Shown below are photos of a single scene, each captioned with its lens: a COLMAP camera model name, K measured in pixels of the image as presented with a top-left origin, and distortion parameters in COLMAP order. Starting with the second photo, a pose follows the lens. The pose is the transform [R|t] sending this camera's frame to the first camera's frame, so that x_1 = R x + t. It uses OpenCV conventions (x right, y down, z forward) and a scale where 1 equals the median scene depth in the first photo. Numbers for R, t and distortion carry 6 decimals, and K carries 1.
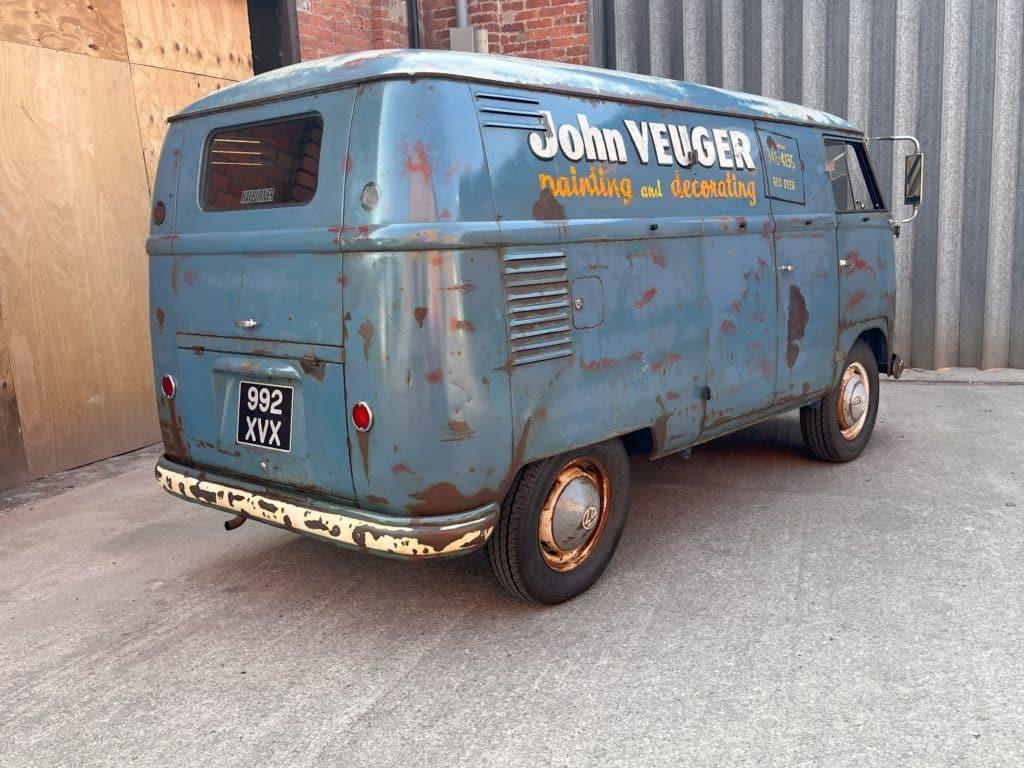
lens RADIAL K [[949.6, 0, 512.0], [0, 949.6, 384.0], [0, 0, 1]] dist [0.059507, -0.073651]
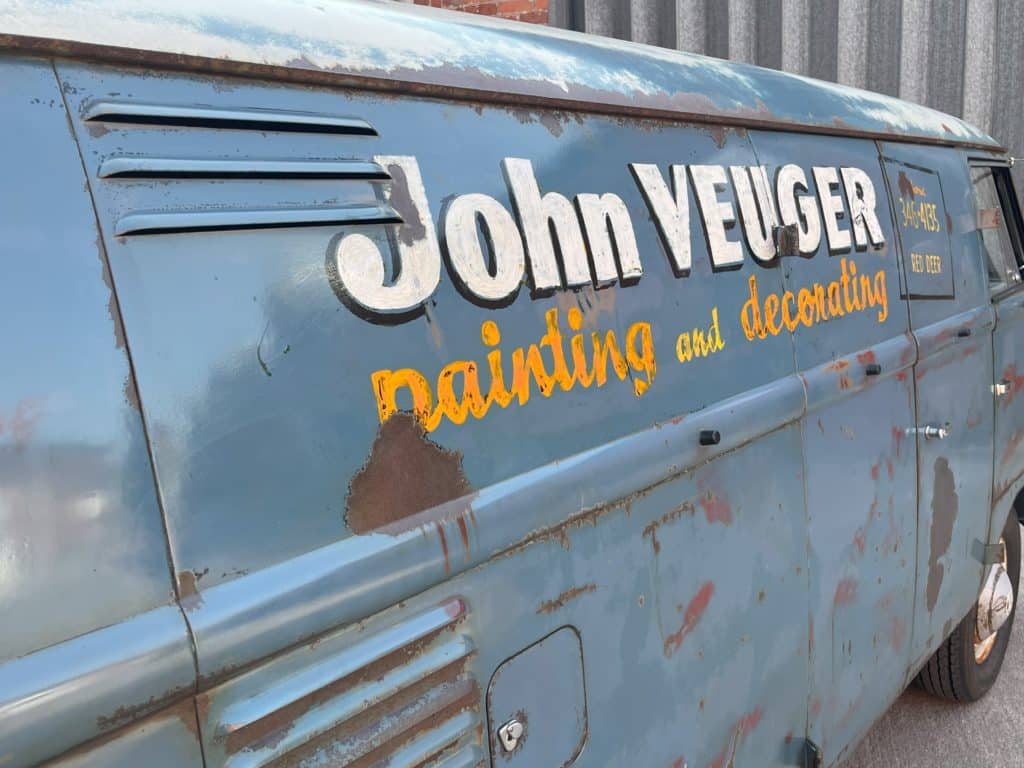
lens RADIAL K [[949.6, 0, 512.0], [0, 949.6, 384.0], [0, 0, 1]] dist [0.059507, -0.073651]
pose [[0.999273, -0.006928, 0.037477, 0.051739], [0.006137, 0.999757, 0.021183, -0.187727], [-0.037614, -0.020937, 0.999073, 0.589313]]
